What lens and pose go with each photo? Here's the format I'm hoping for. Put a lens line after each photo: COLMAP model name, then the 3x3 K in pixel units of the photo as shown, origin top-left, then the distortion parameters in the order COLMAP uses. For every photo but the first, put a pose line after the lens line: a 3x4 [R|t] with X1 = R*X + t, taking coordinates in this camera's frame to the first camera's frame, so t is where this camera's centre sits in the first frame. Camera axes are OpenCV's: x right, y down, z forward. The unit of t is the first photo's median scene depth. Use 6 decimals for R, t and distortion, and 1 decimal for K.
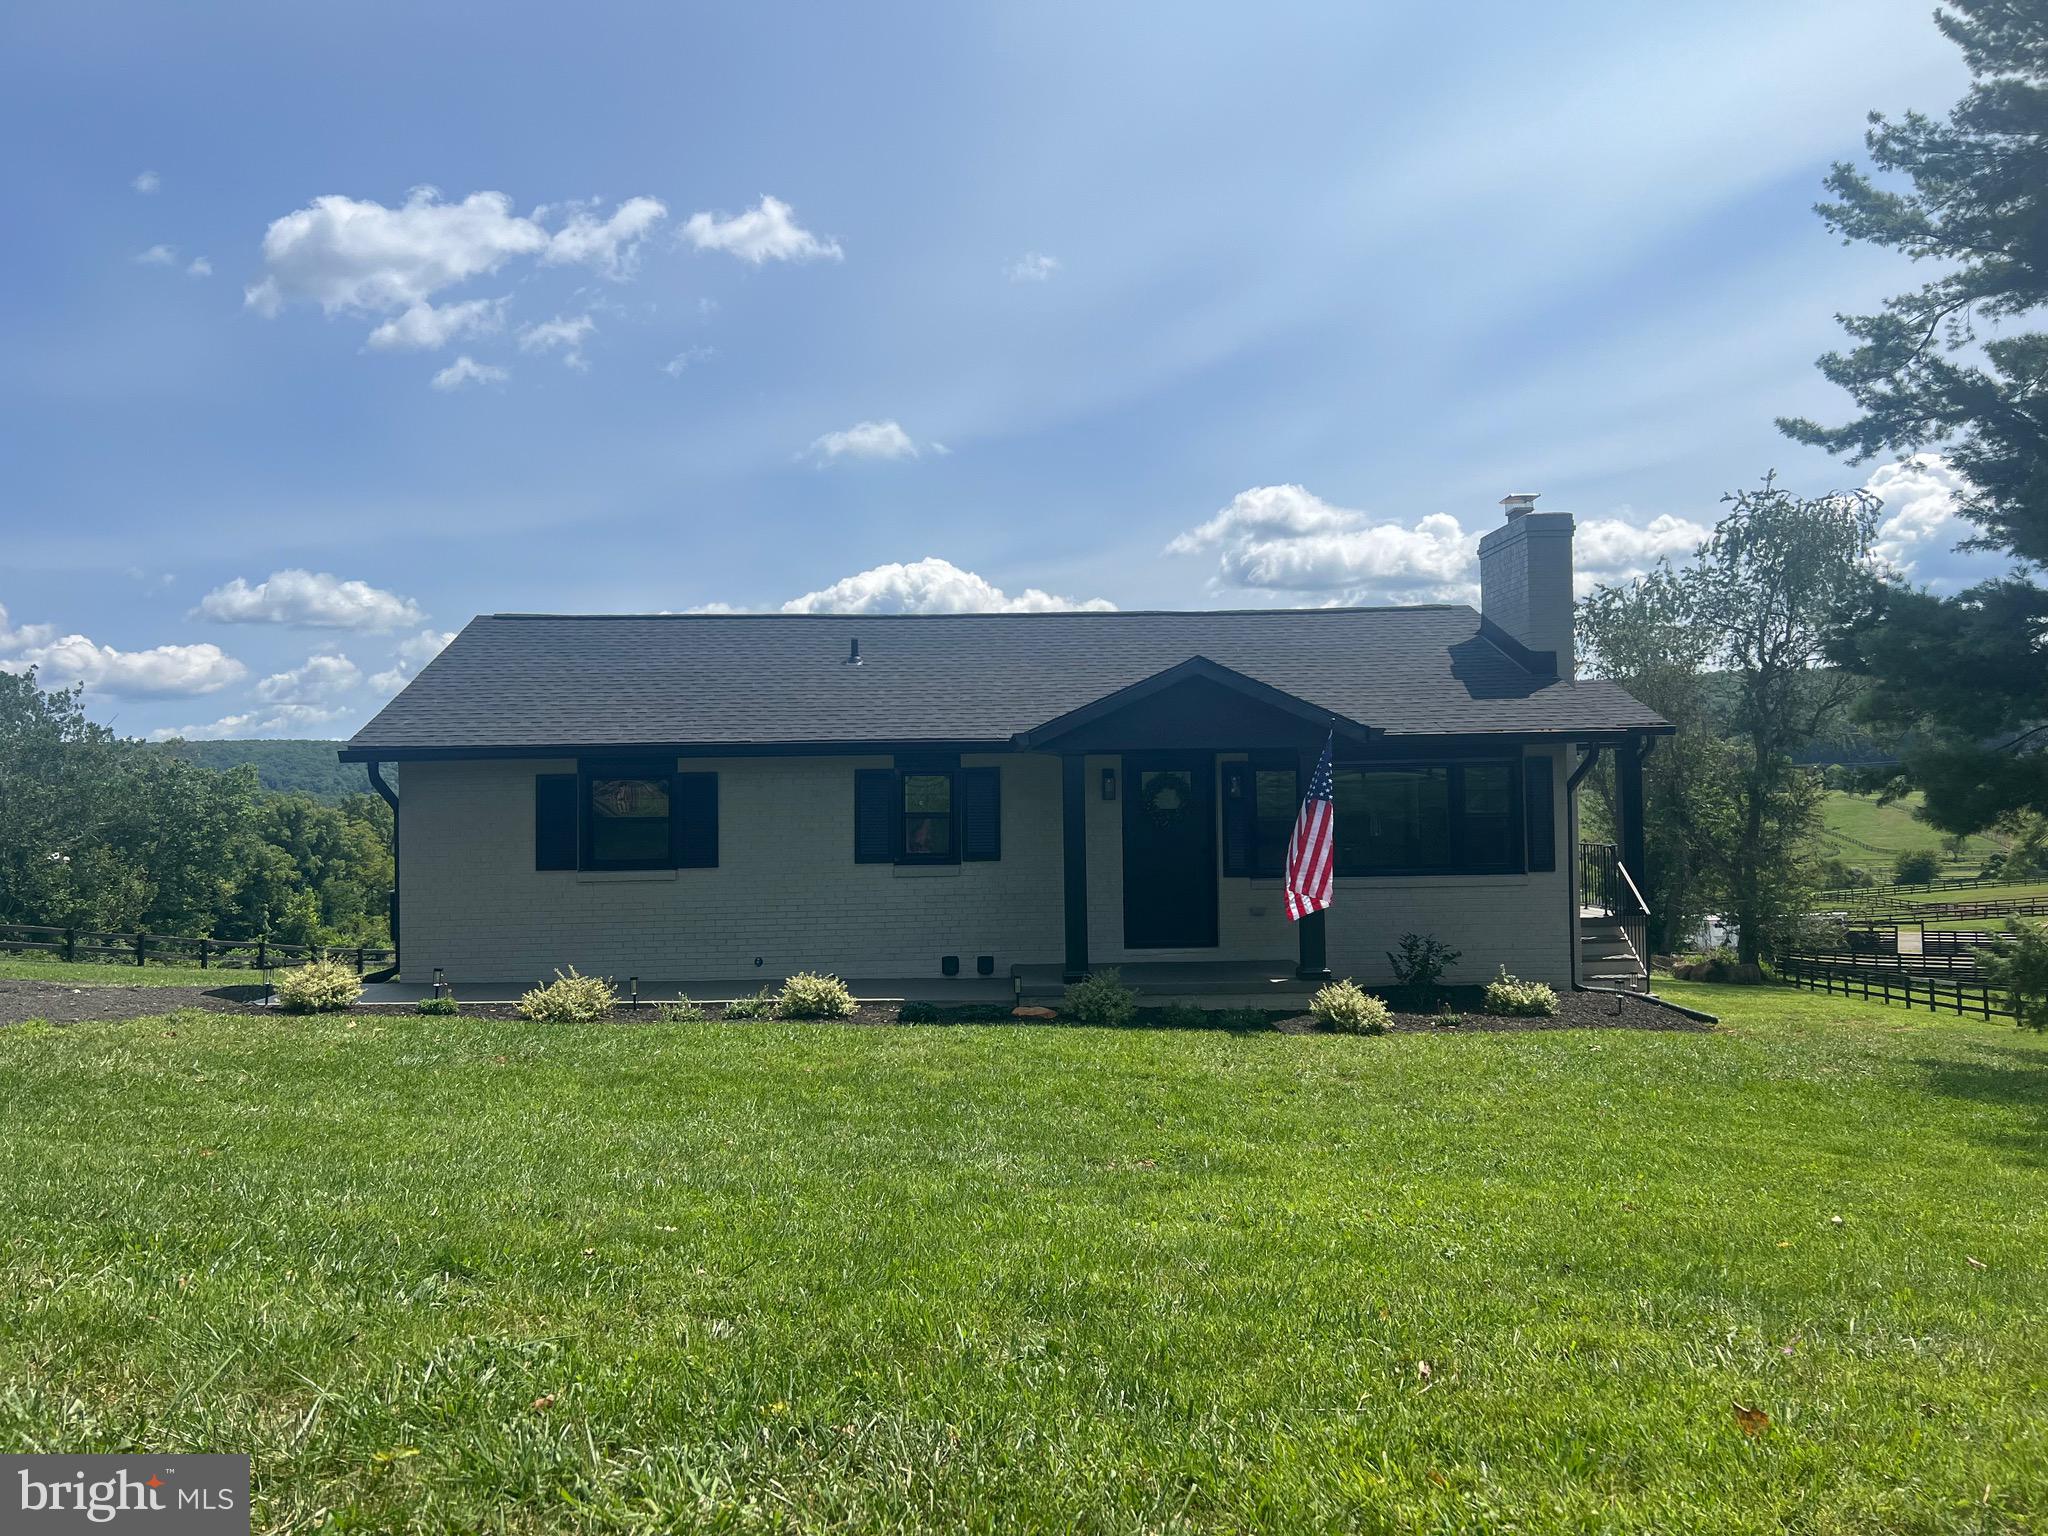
lens RADIAL K [[1559.2, 0, 1024.1], [0, 1559.2, 776.5], [0, 0, 1]] dist [0.041716, -0.022197]
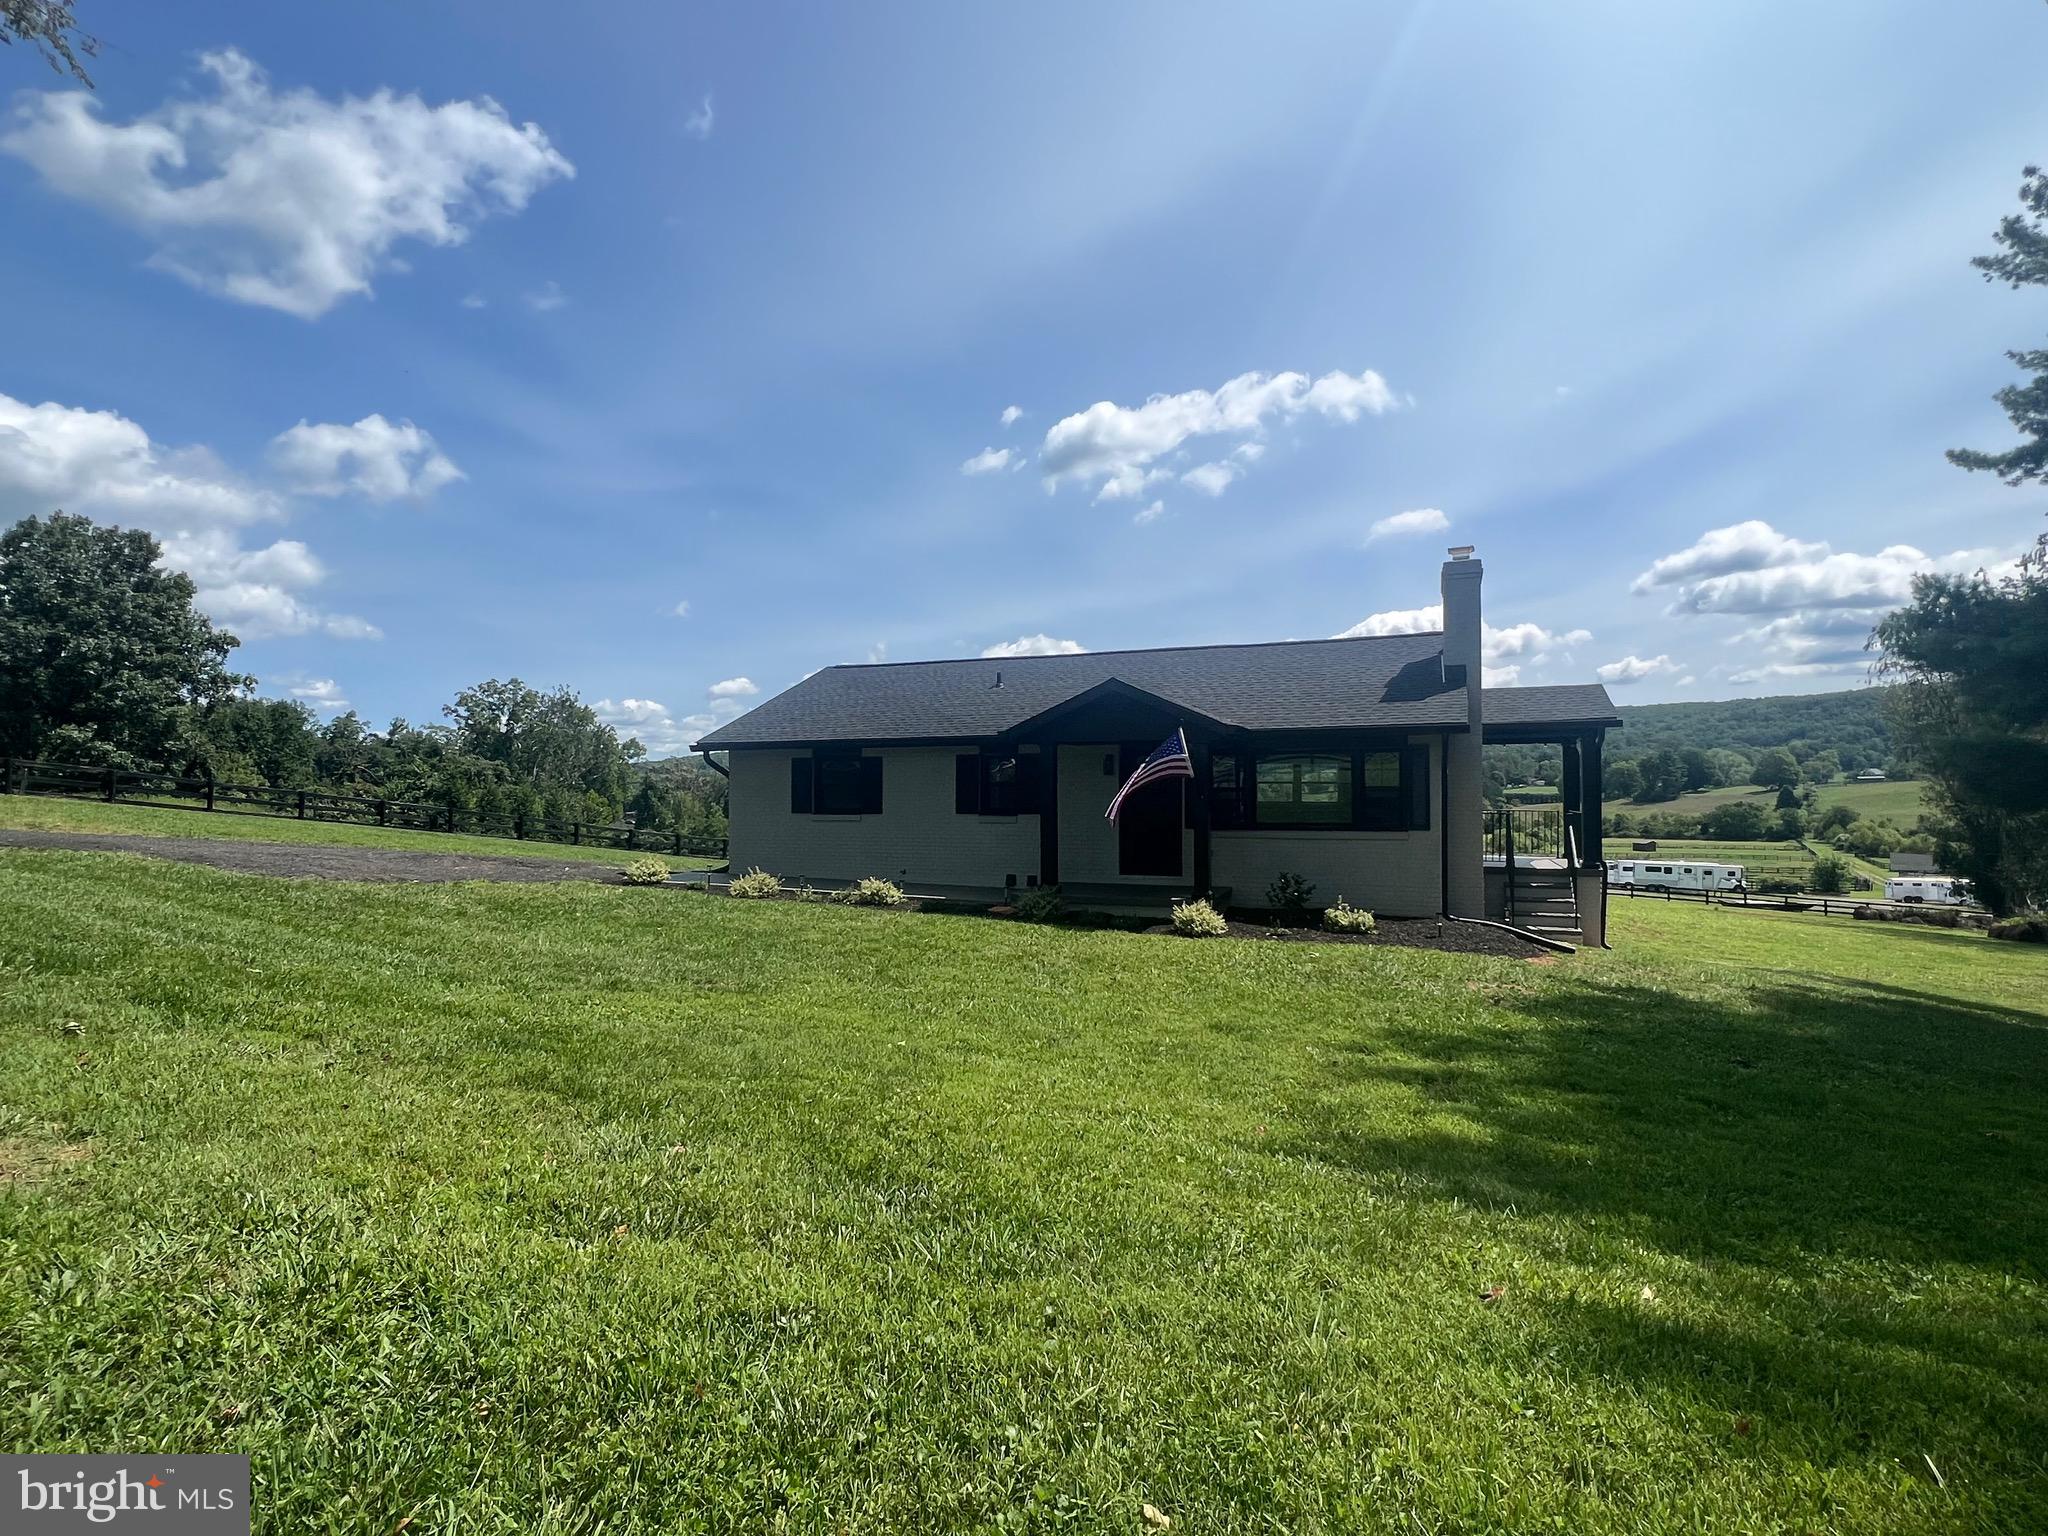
lens RADIAL K [[1041.1, 0, 1030.1], [0, 1041.1, 782.1], [0, 0, 1]] dist [0.004456, 0.001111]
pose [[0.911959, 0.008871, -0.410185, 0.400851], [-0.001238, 0.999821, 0.018869, 0.003192], [0.410279, -0.016700, 0.911807, 0.054508]]
